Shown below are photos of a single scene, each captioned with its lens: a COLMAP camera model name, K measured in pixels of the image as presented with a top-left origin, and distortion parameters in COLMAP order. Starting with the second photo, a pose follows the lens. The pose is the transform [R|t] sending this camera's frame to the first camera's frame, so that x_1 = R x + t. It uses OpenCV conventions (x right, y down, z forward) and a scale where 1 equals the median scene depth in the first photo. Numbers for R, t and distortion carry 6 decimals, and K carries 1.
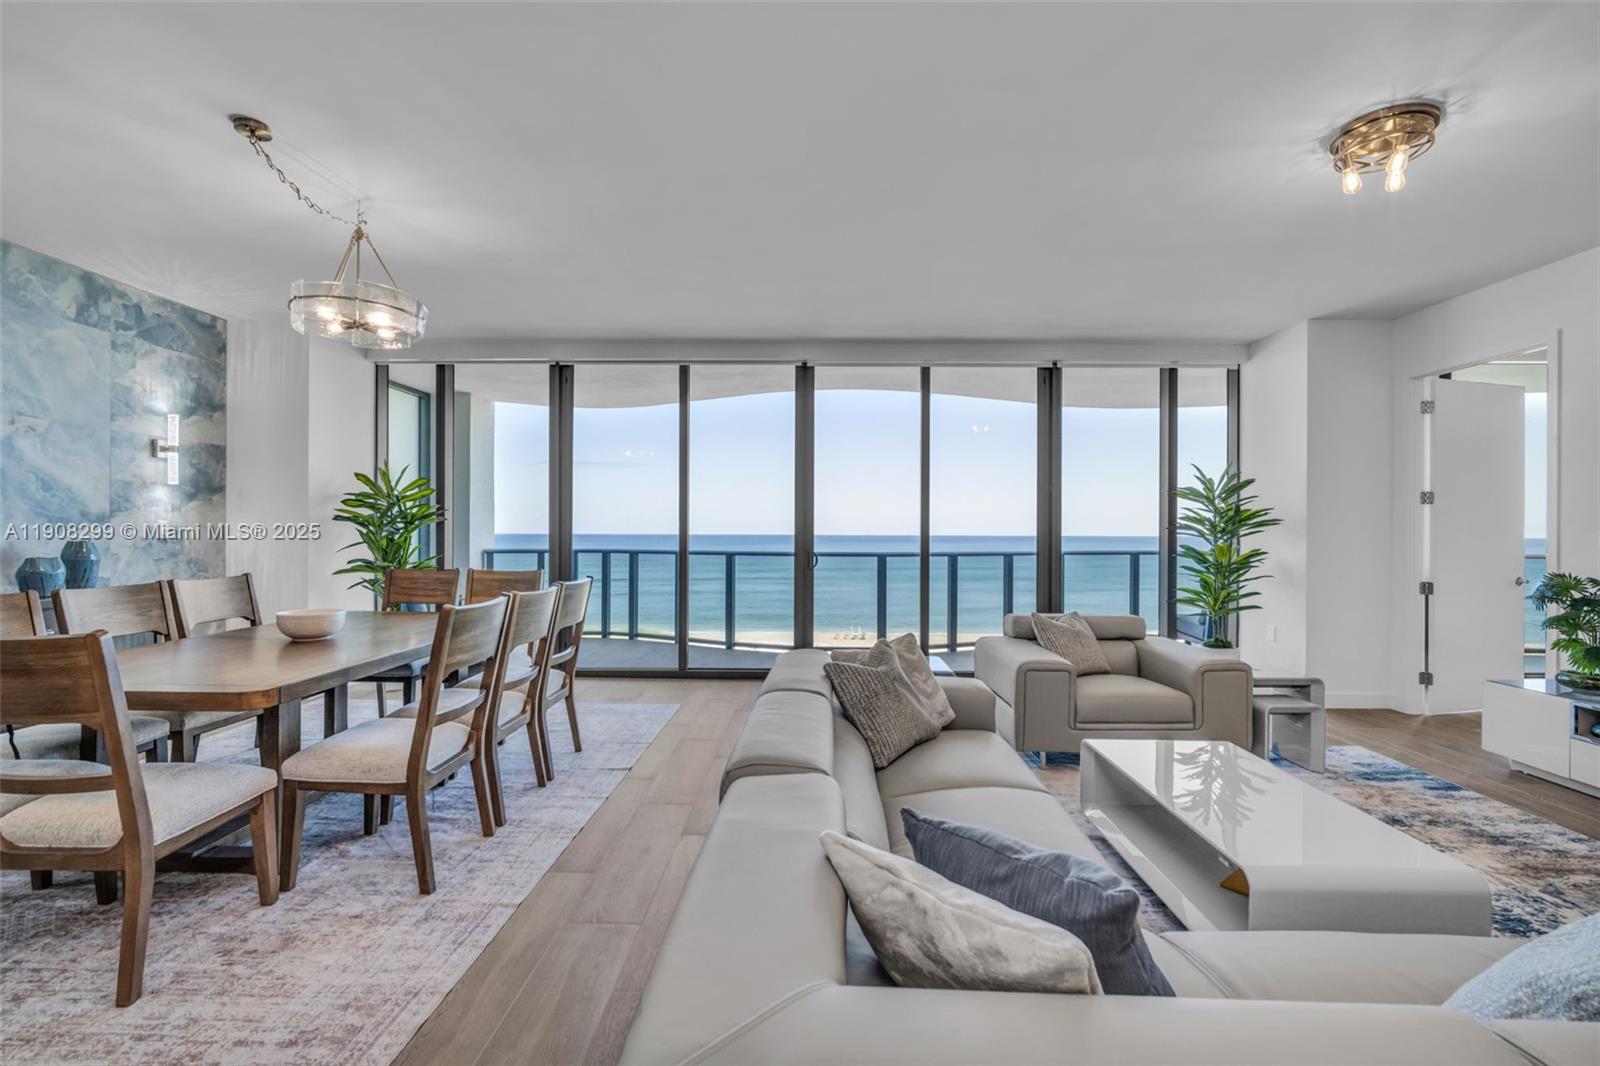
lens RADIAL K [[708.3, 0, 795.1], [0, 708.3, 535.6], [0, 0, 1]] dist [-0.004318, 0.000757]
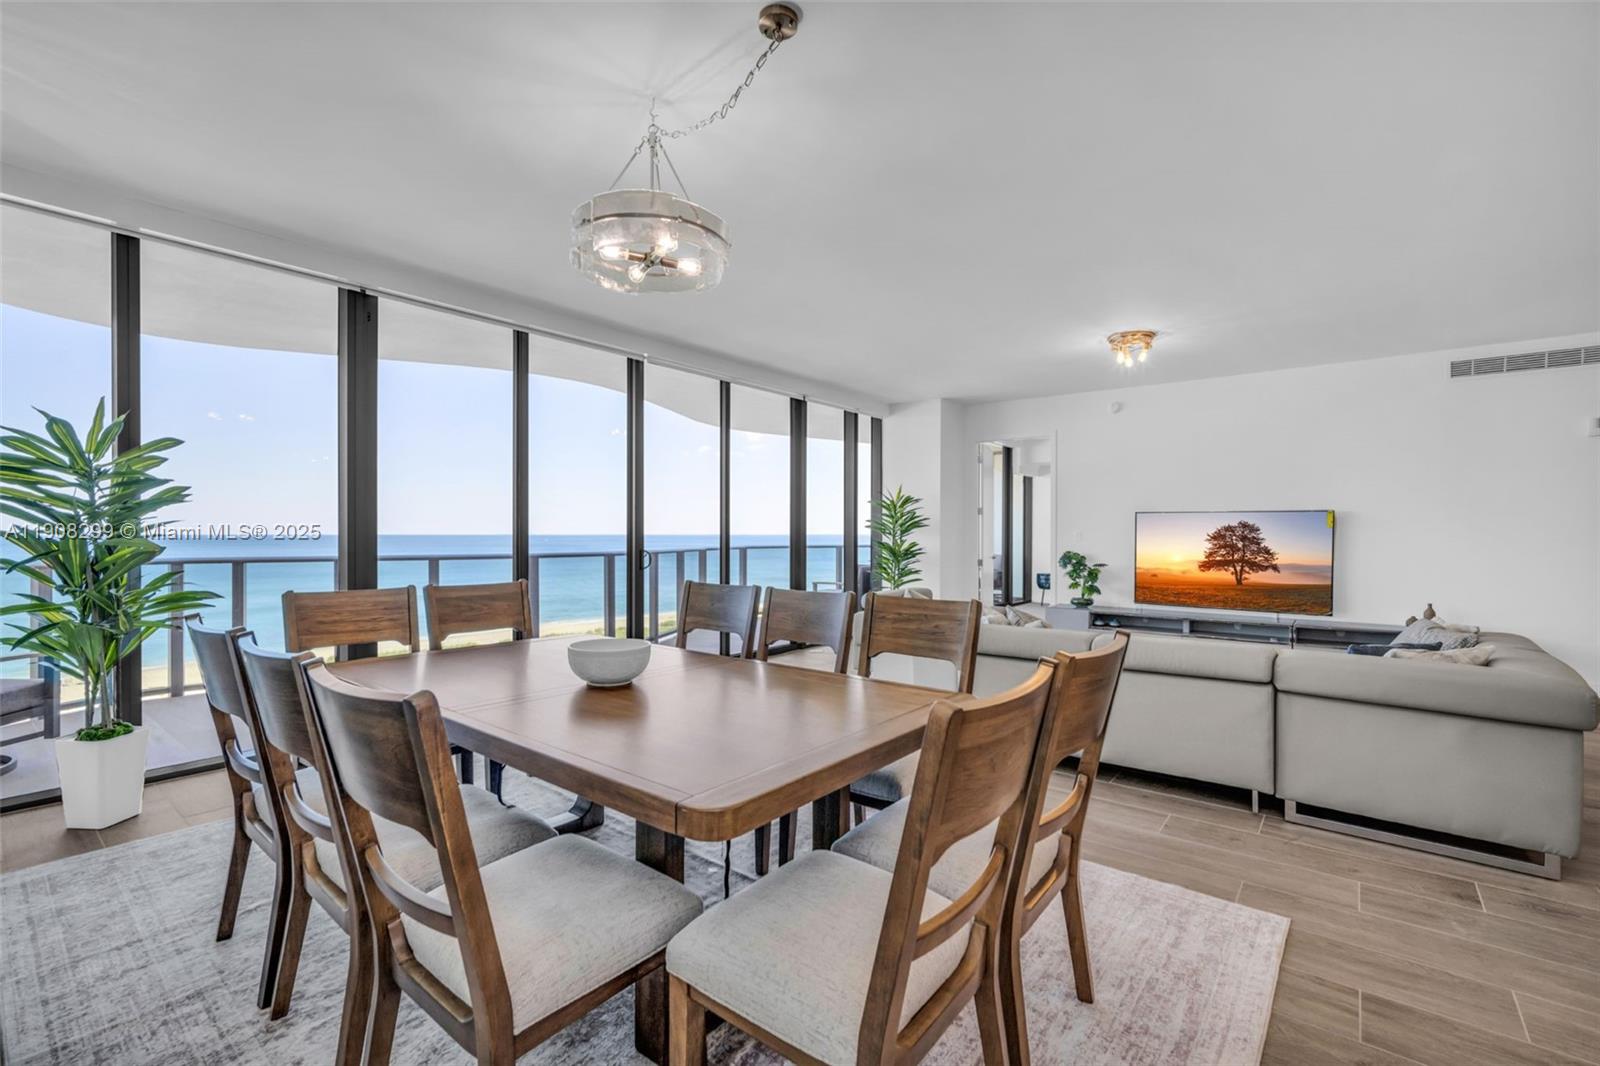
lens RADIAL K [[708.3, 0, 795.1], [0, 708.3, 535.6], [0, 0, 1]] dist [-0.004318, 0.000757]
pose [[0.605819, -0.006659, 0.795575, -0.802333], [0.005725, 0.999976, 0.004010, -0.002416], [-0.795582, 0.002125, 0.605842, 0.292271]]
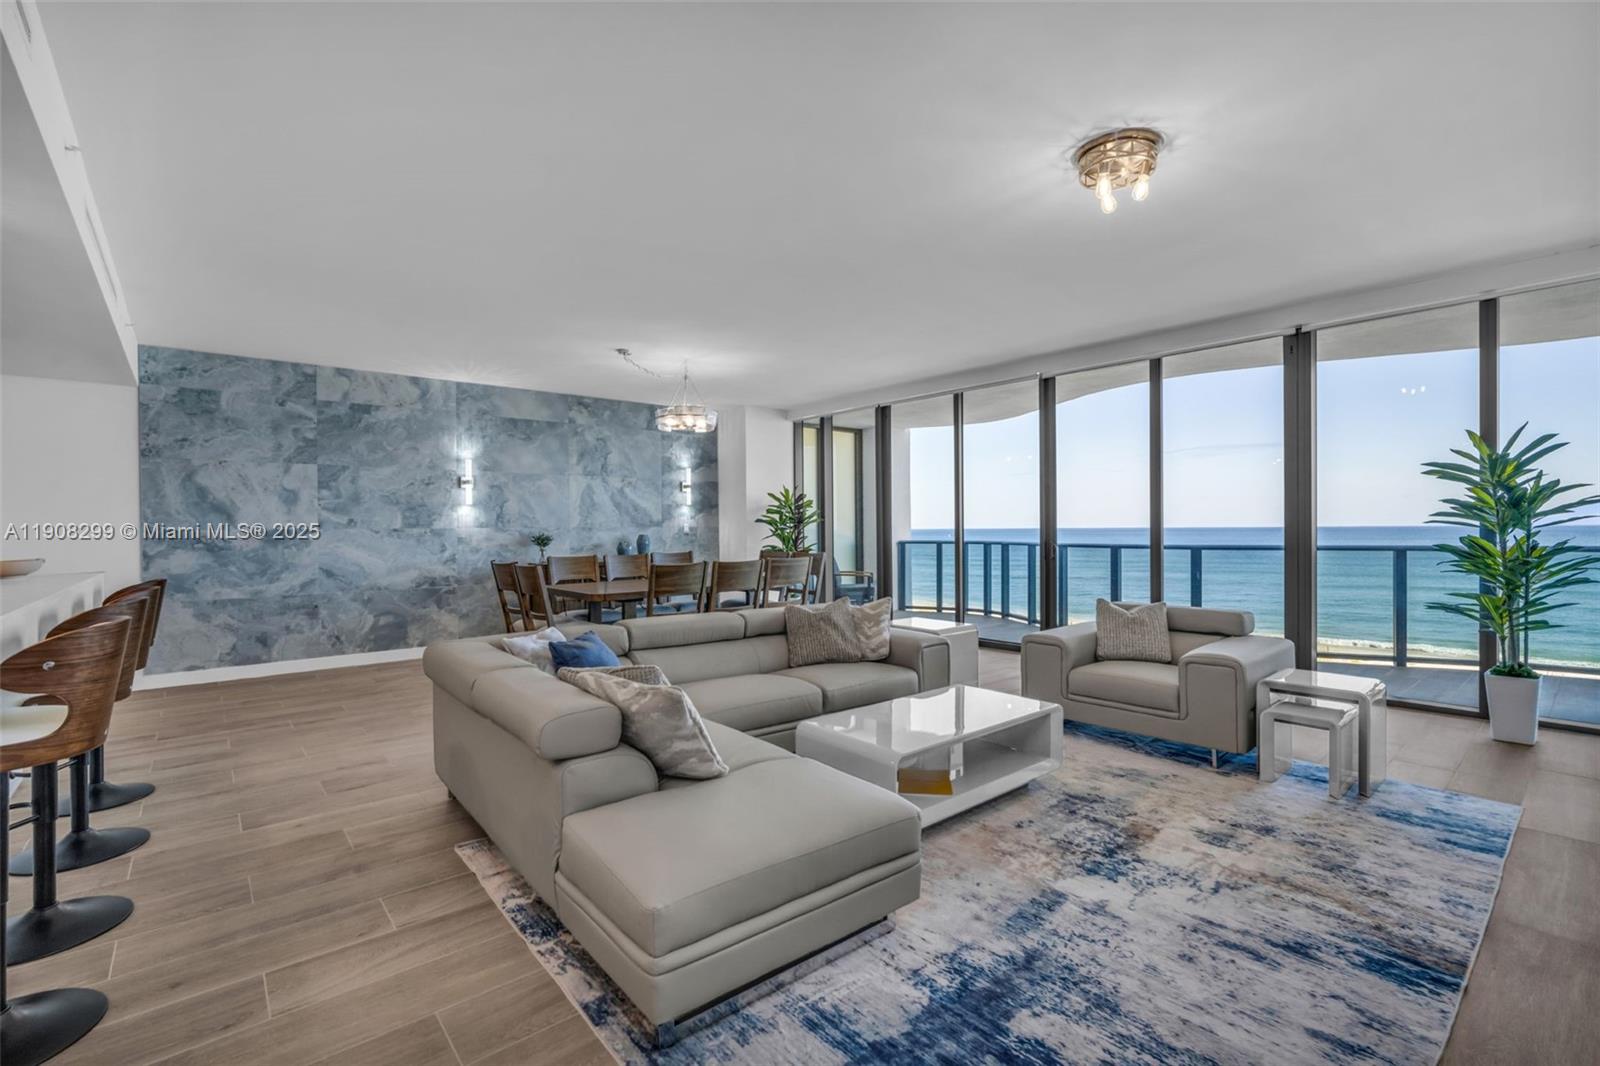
lens RADIAL K [[708.3, 0, 795.1], [0, 708.3, 535.6], [0, 0, 1]] dist [-0.004318, 0.000757]
pose [[0.661872, -0.000546, -0.749617, 0.664504], [0.006438, 0.999967, 0.004956, 0.002757], [0.749589, -0.008106, 0.661854, -0.050286]]
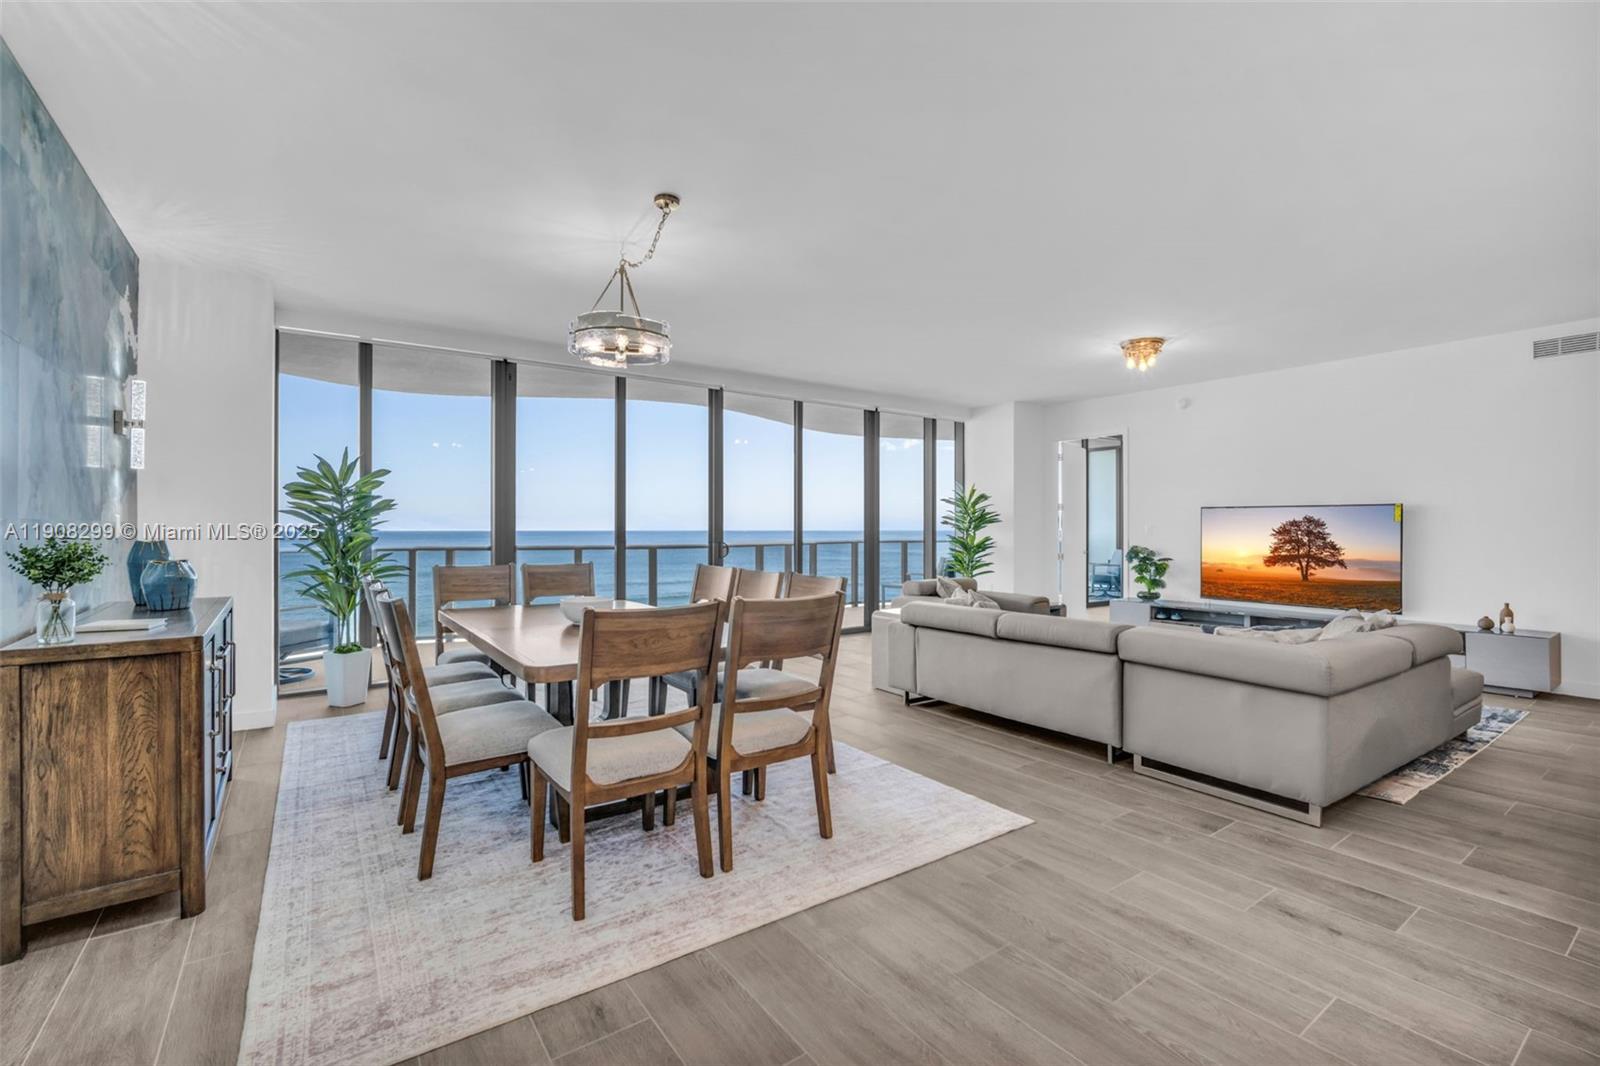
lens RADIAL K [[710.1, 0, 790.7], [0, 710.1, 525.7], [0, 0, 1]] dist [-0.010029, 0.000118]
pose [[0.803843, -0.002255, 0.594838, -0.769793], [0.006677, 0.999964, -0.005232, -0.000370], [-0.594804, 0.008177, 0.803829, -0.068324]]
